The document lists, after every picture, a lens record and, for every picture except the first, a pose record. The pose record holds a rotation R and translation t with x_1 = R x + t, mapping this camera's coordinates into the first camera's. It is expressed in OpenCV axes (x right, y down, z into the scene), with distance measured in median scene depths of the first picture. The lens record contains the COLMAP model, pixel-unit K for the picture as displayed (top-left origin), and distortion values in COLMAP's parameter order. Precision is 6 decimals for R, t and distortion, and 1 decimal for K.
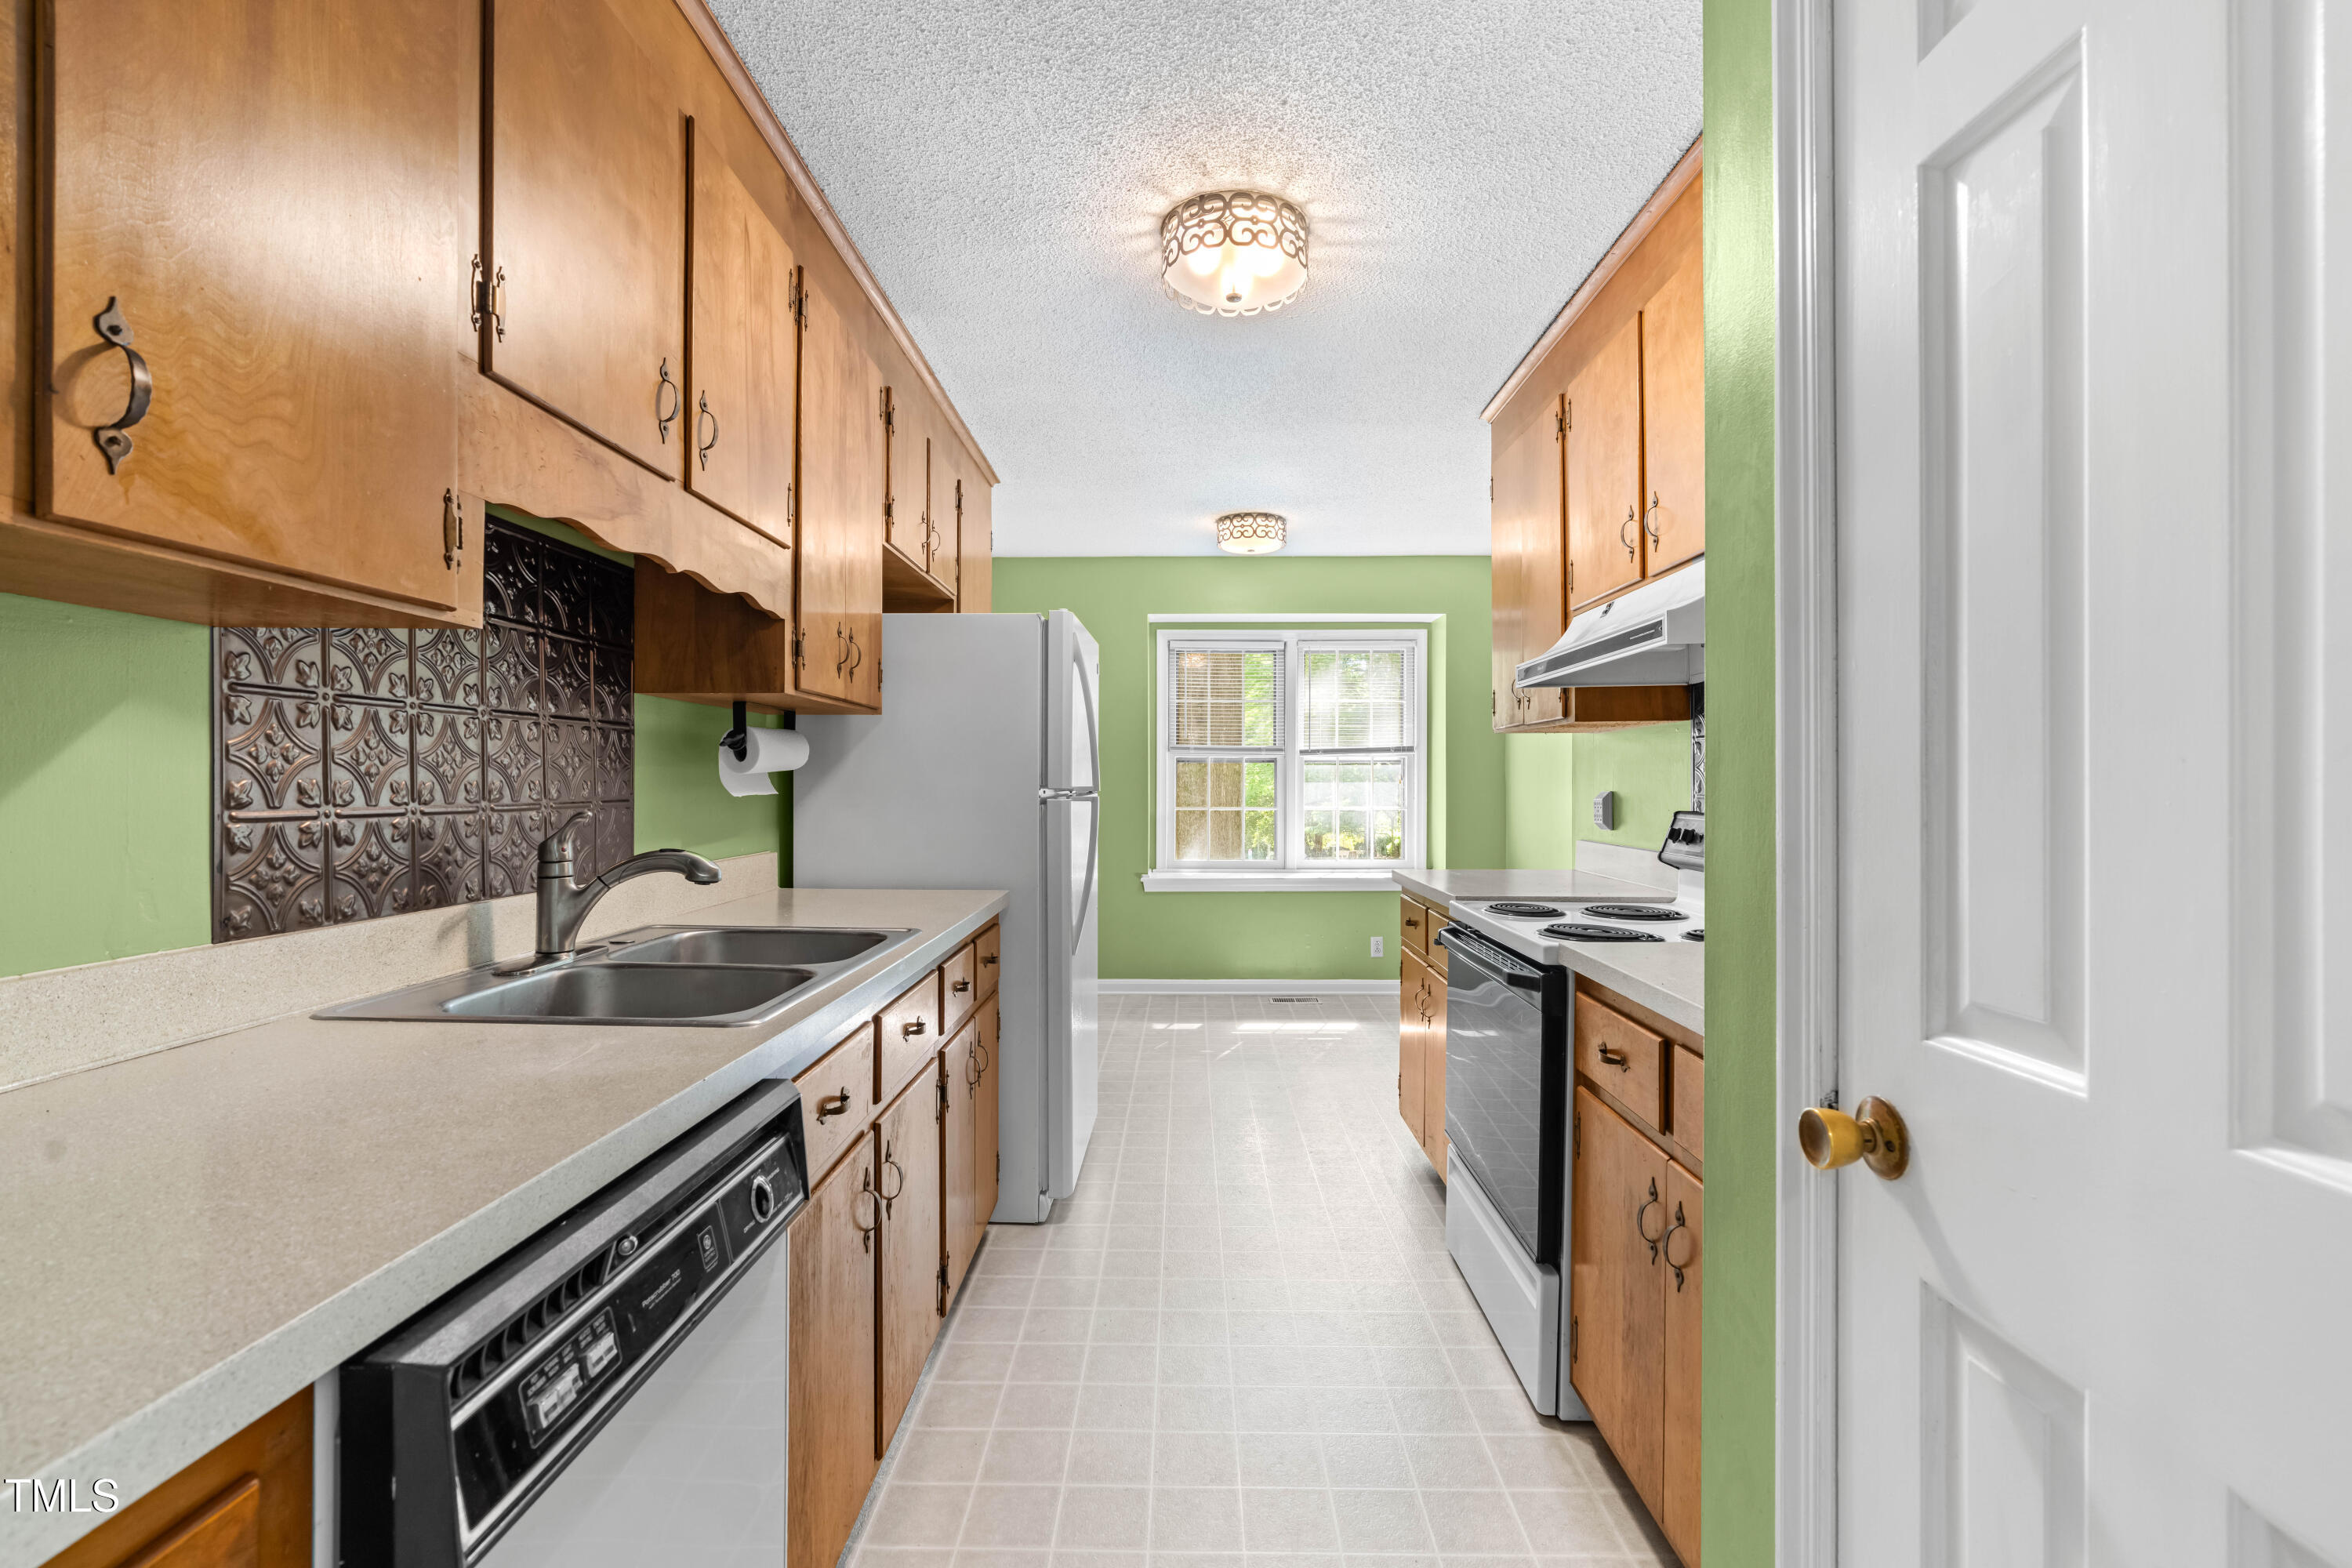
lens RADIAL K [[1065.7, 0, 1185.0], [0, 1065.7, 778.7], [0, 0, 1]] dist [-0.010139, 0.000336]
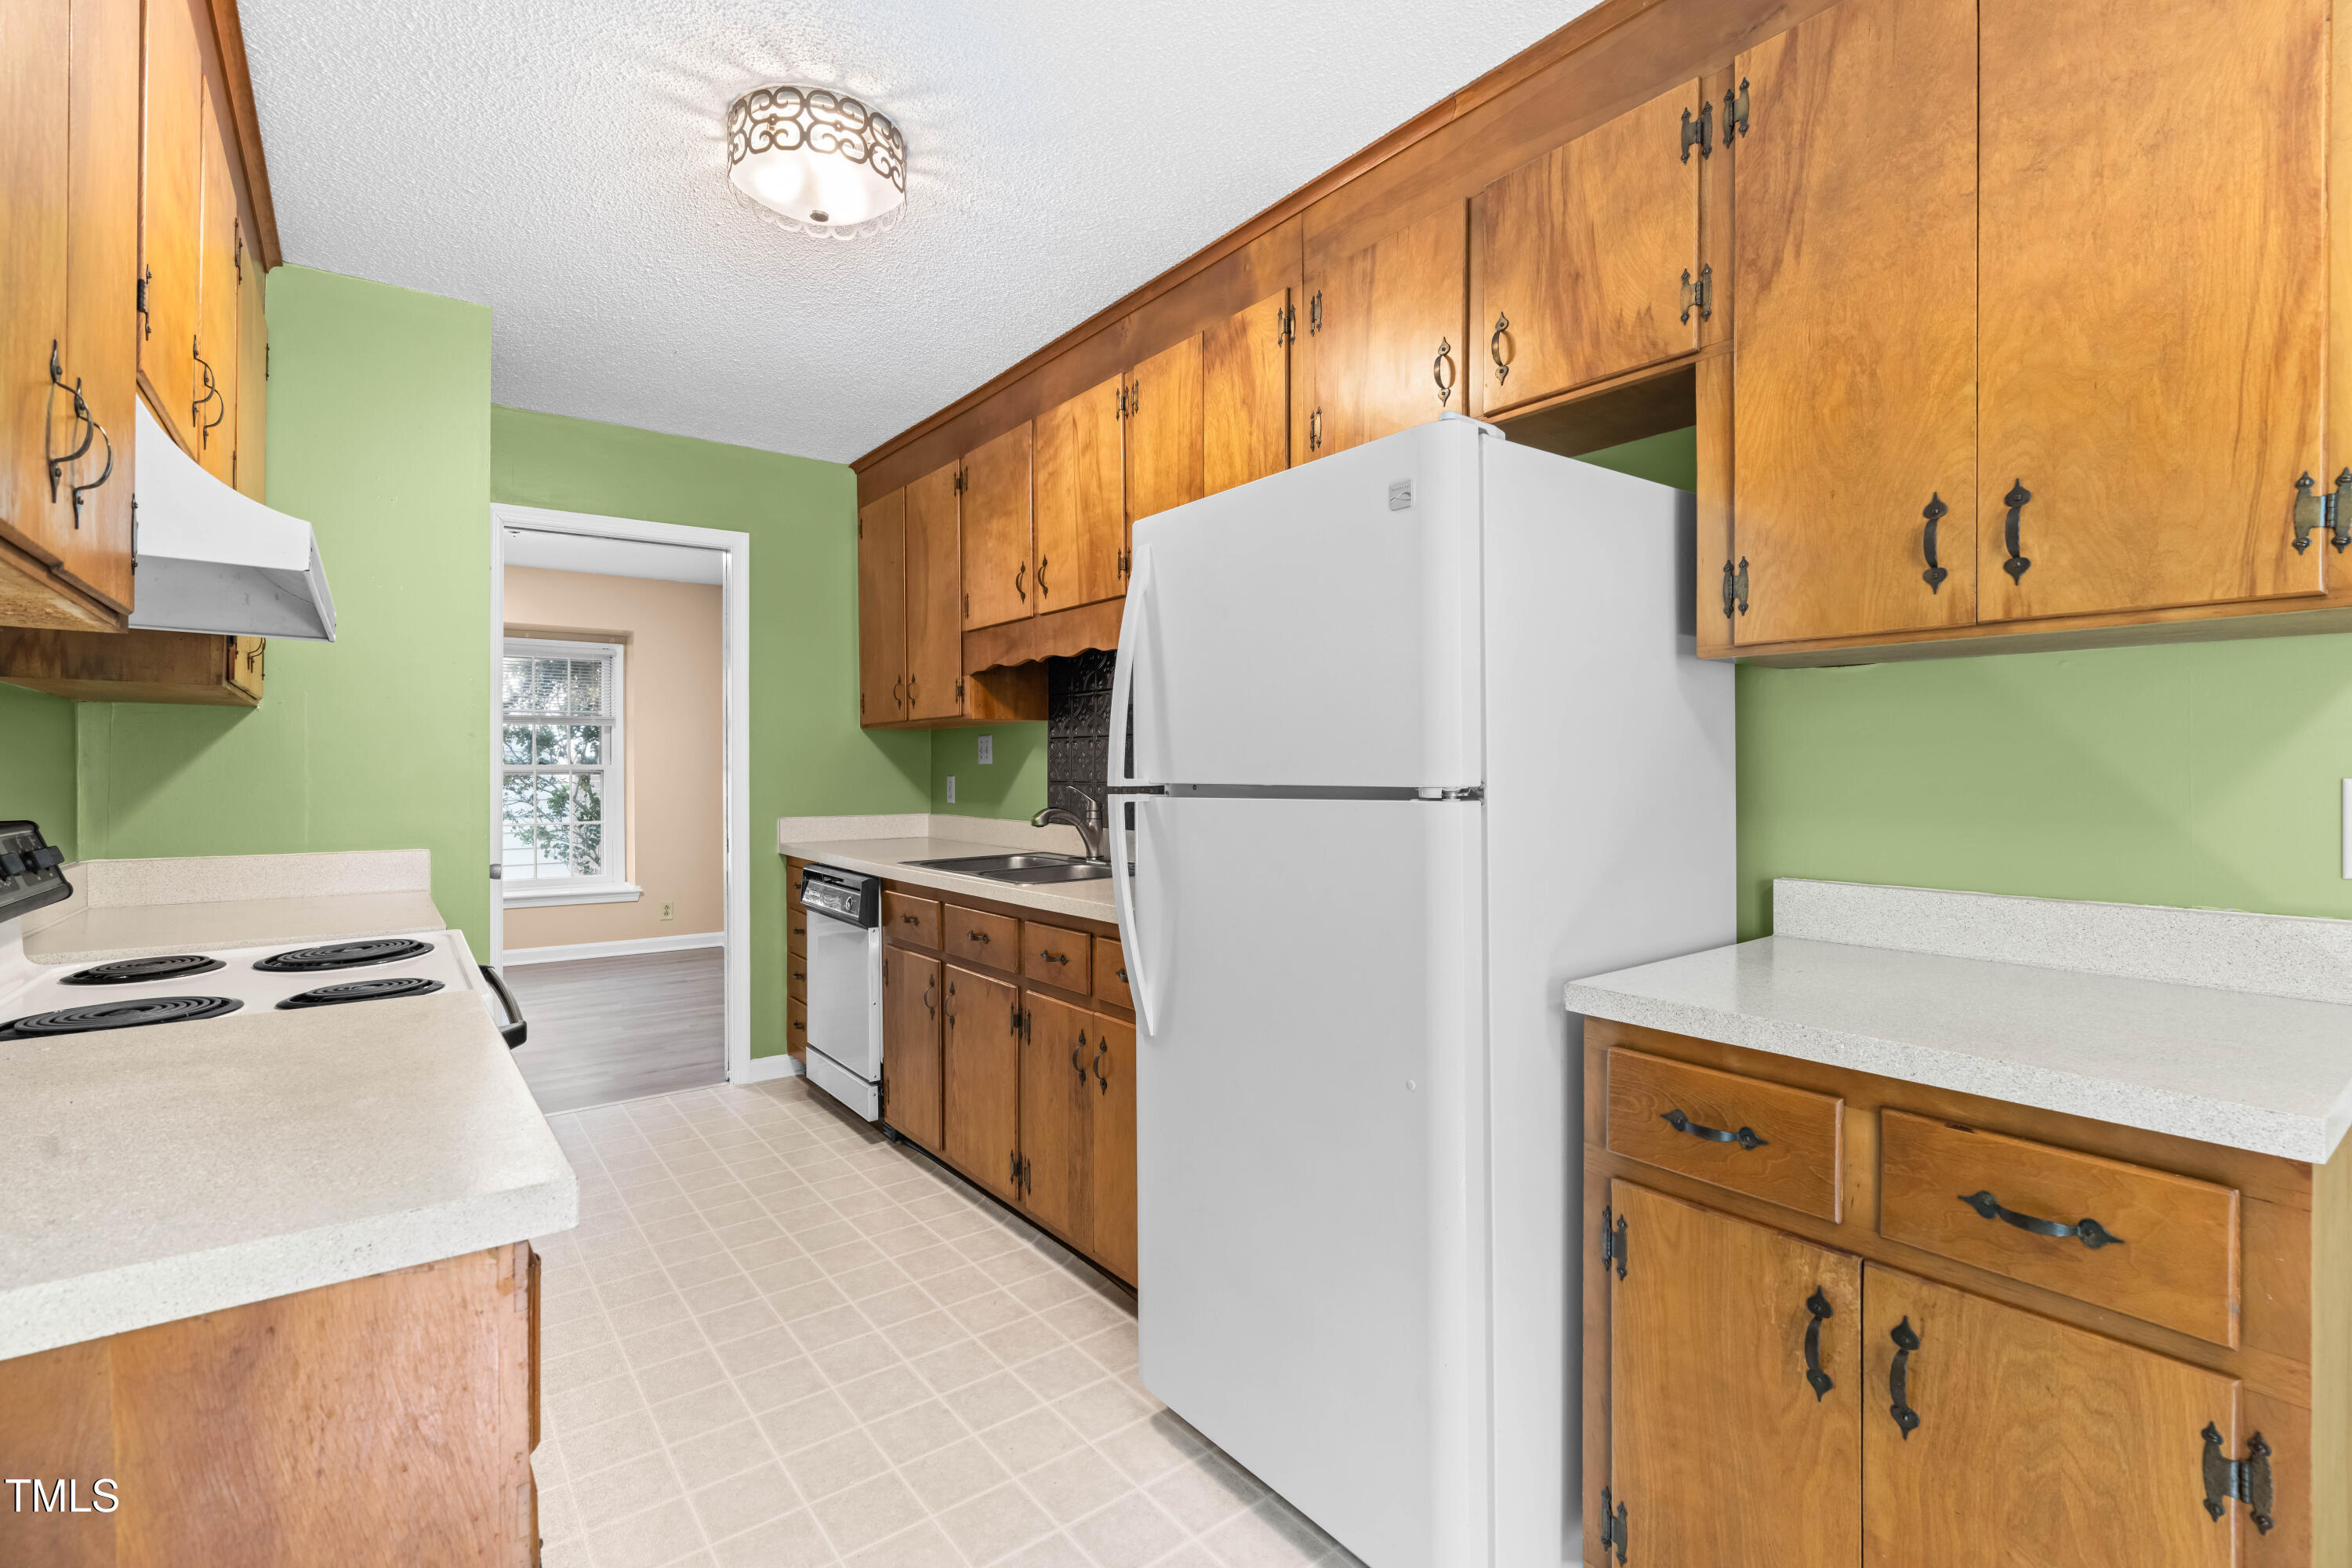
lens RADIAL K [[1069.4, 0, 1176.8], [0, 1069.4, 769.8], [0, 0, 1]] dist [-0.005949, 0.000680]
pose [[-0.793887, 0.001564, -0.608064, 0.126974], [0.001854, 0.999998, 0.000152, 0.000480], [0.608063, -0.001006, -0.793888, 0.687370]]
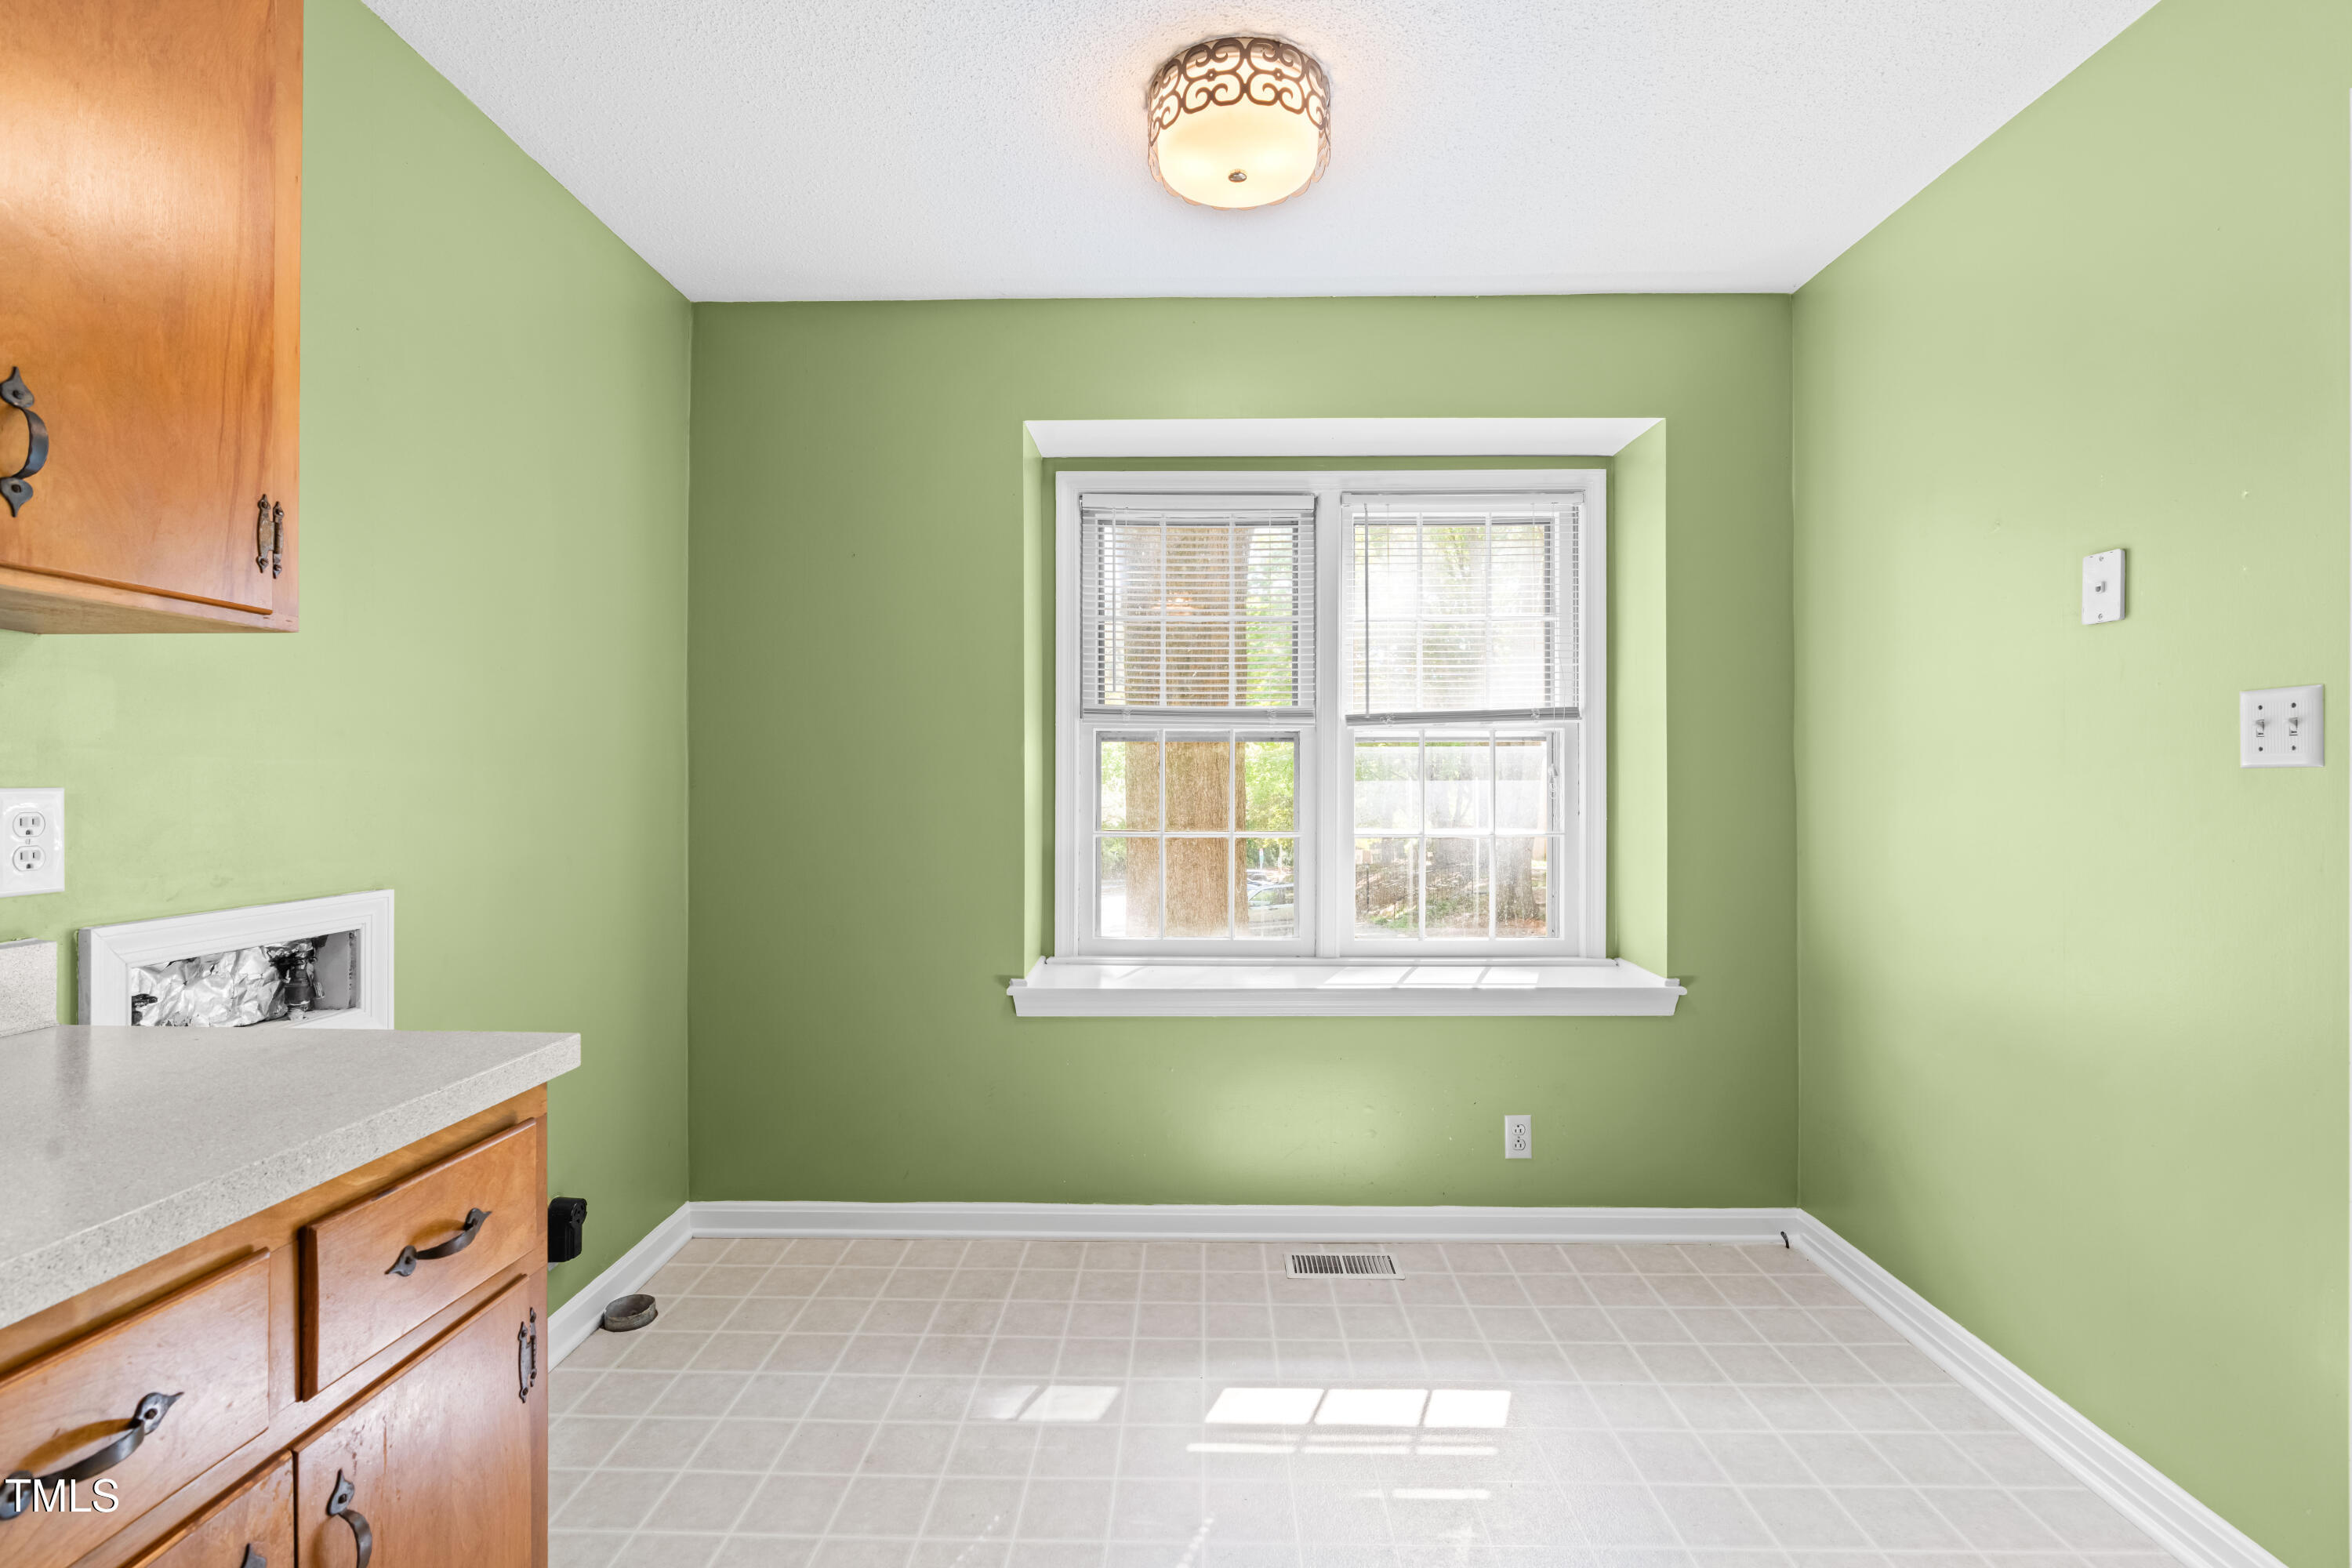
lens RADIAL K [[1115.8, 0, 1176.0], [0, 1115.8, 784.0], [0, 0, 1]] dist [0.105944, 0.000033]
pose [[0.999692, 0.000895, -0.024795, 0.041114], [-0.000619, 0.999938, 0.011161, -0.000708], [0.024803, -0.011142, 0.999630, 0.474225]]
